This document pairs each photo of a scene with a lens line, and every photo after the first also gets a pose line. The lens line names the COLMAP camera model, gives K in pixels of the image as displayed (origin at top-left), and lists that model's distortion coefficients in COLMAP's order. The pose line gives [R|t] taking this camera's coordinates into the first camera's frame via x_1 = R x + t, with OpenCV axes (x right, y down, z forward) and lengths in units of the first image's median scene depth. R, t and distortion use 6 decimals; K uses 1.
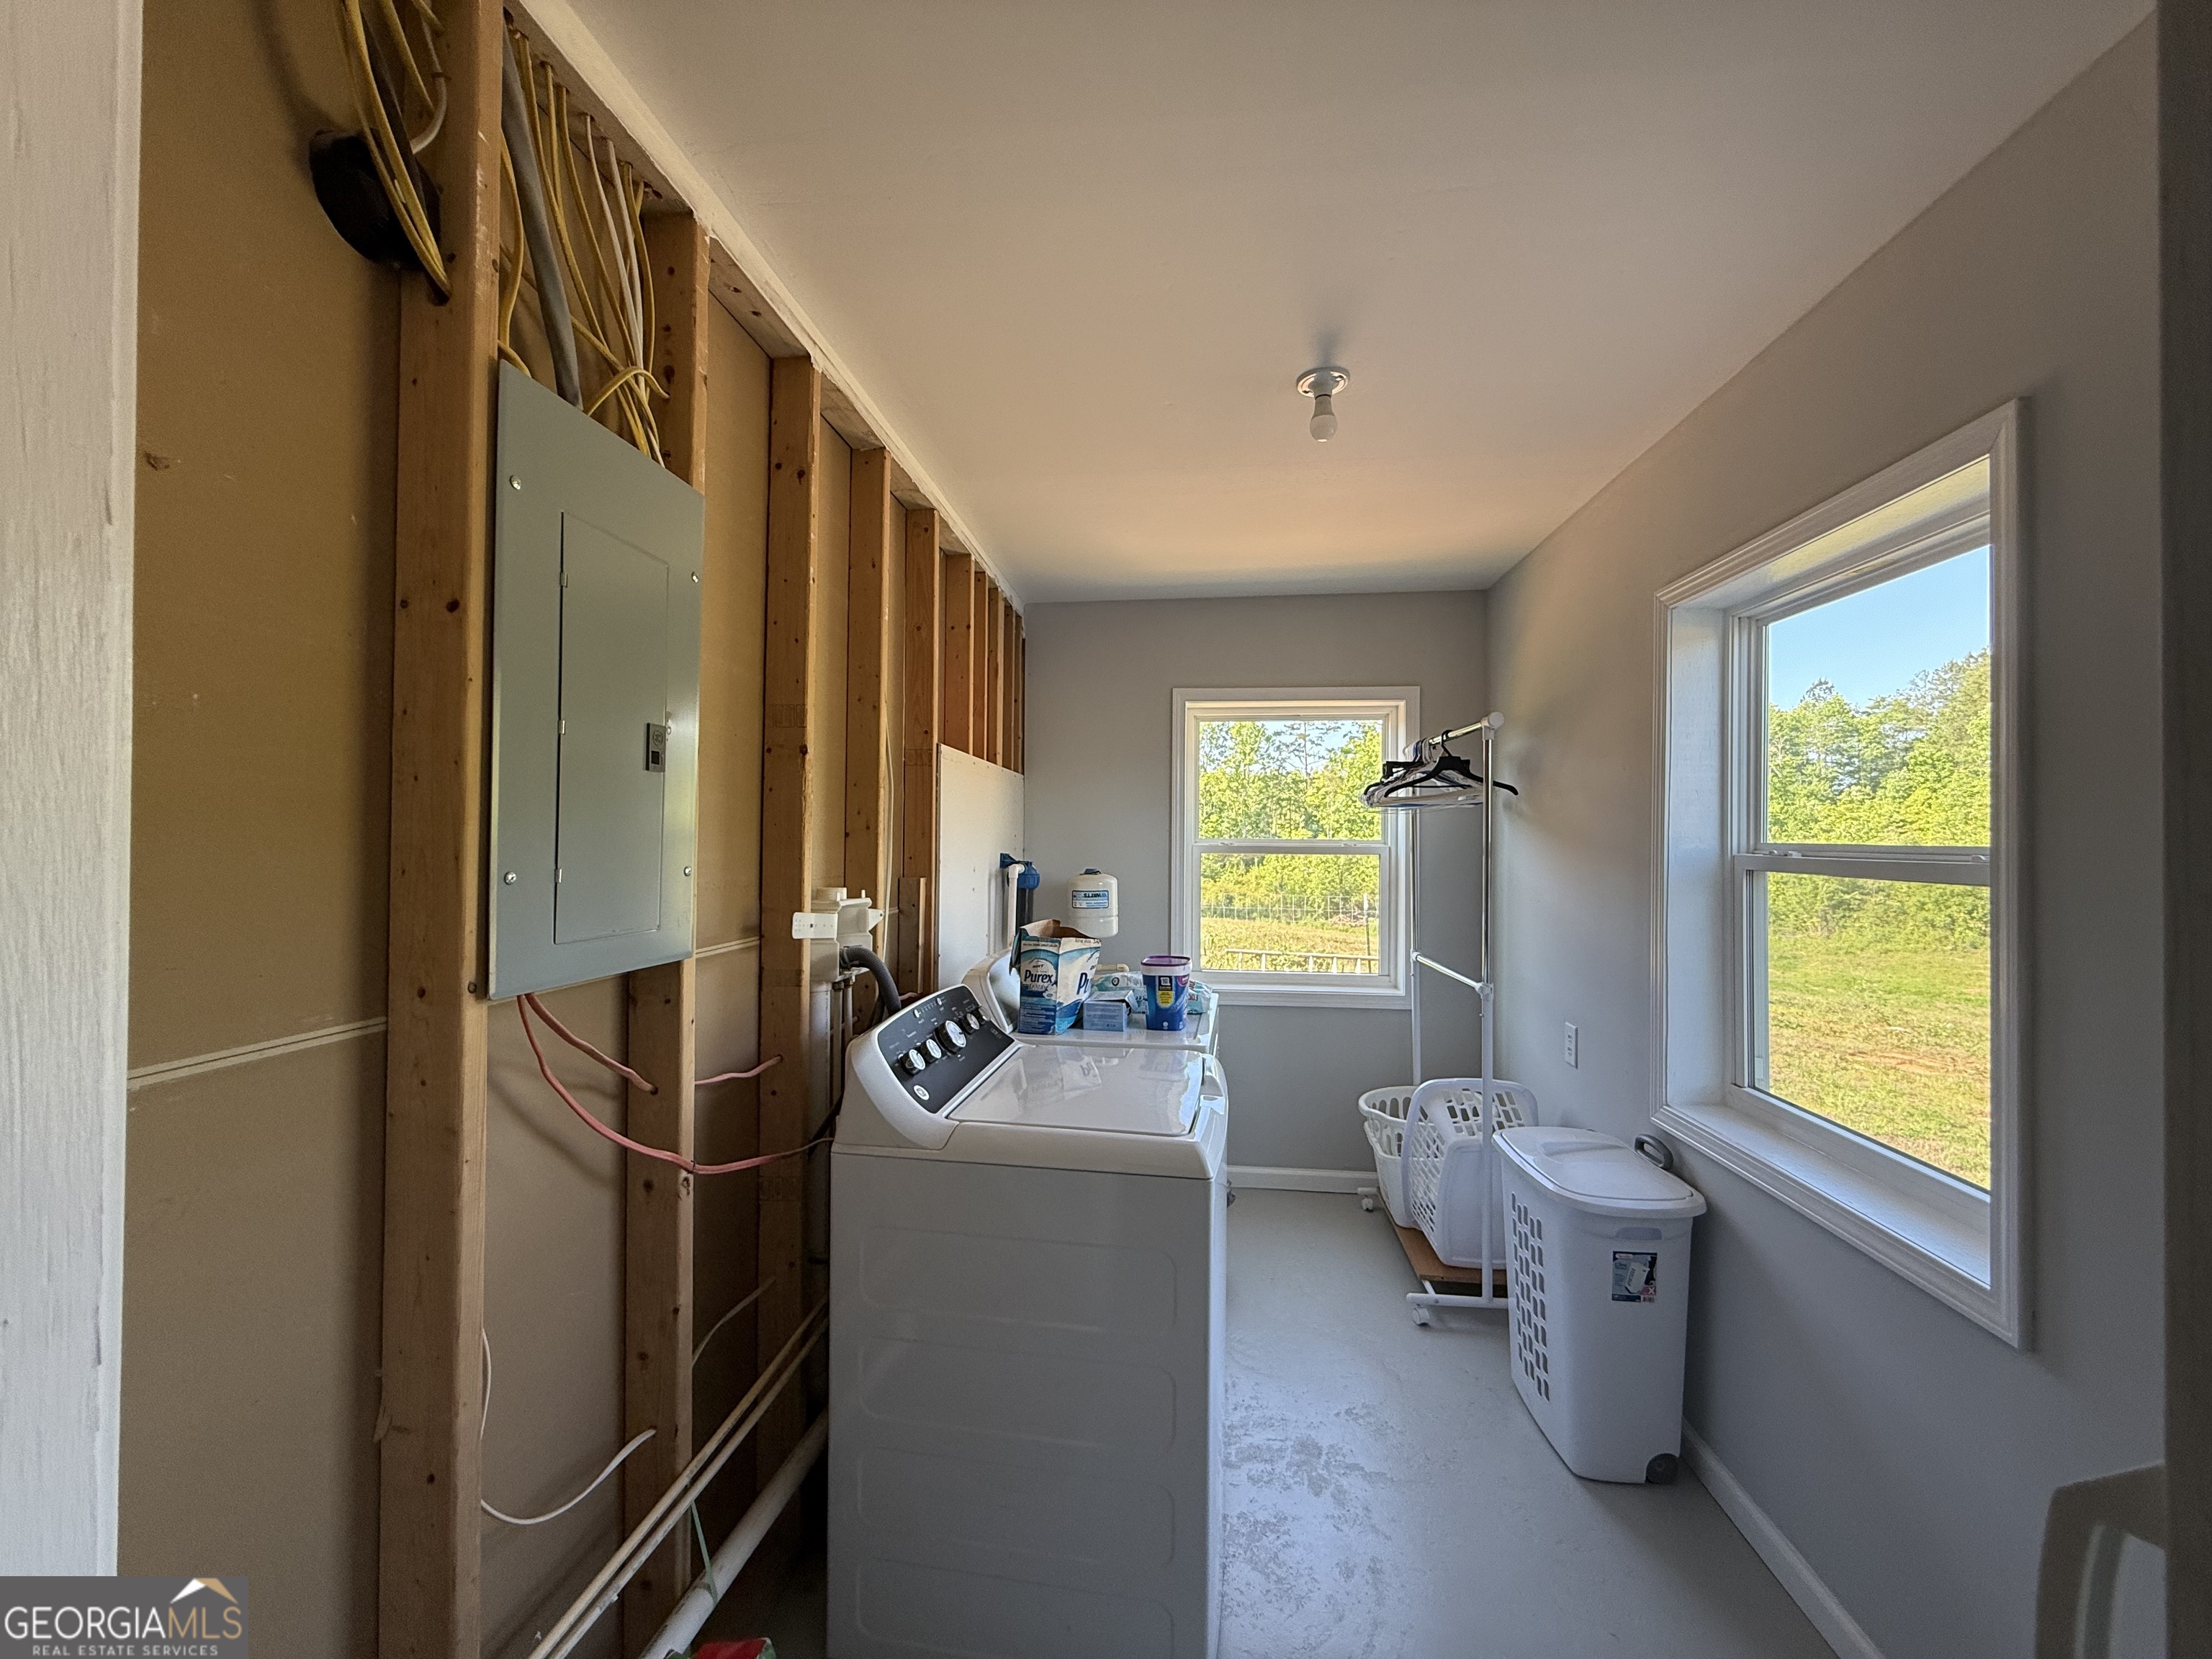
lens RADIAL K [[886.7, 0, 1105.3], [0, 886.7, 828.1], [0, 0, 1]] dist [0.000281, -0.000015]
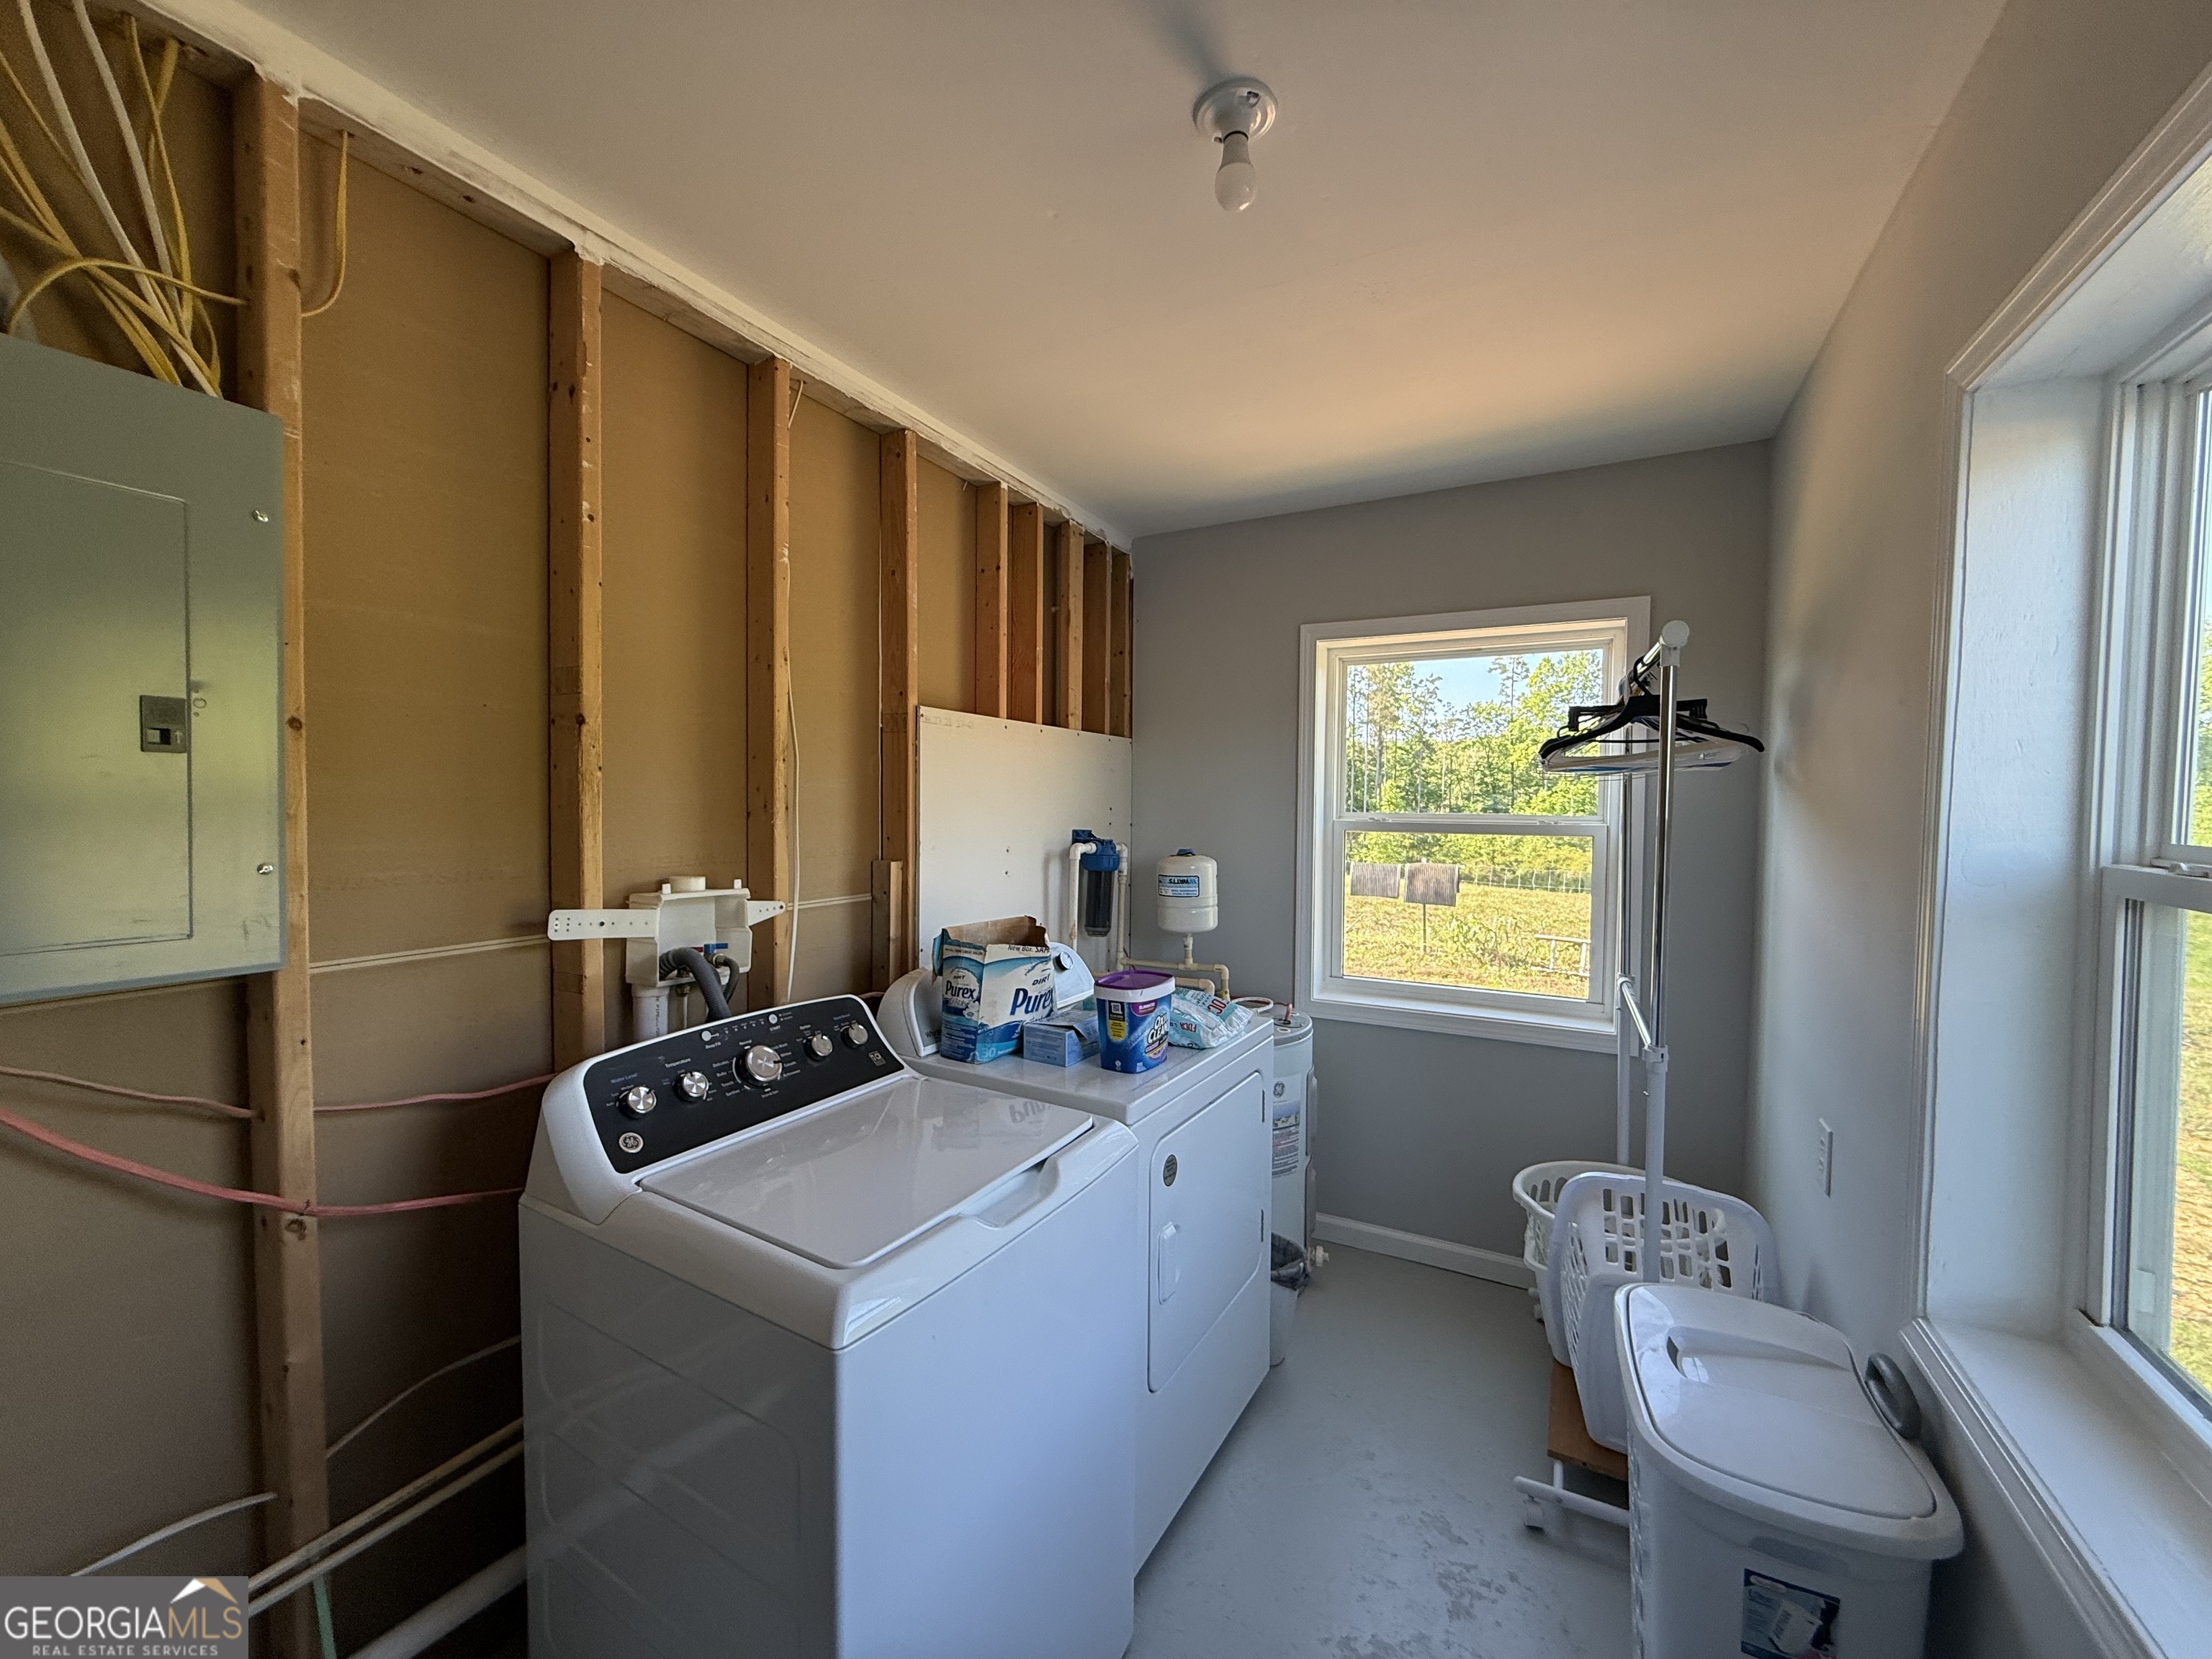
lens RADIAL K [[886.7, 0, 1106.0], [0, 886.7, 829.5], [0, 0, 1]] dist [0.000287, -0.000187]
pose [[0.928237, 0.012874, -0.371766, 0.339269], [0.003351, 0.999071, 0.042965, -0.013196], [0.371973, -0.041128, 0.927332, 0.295732]]
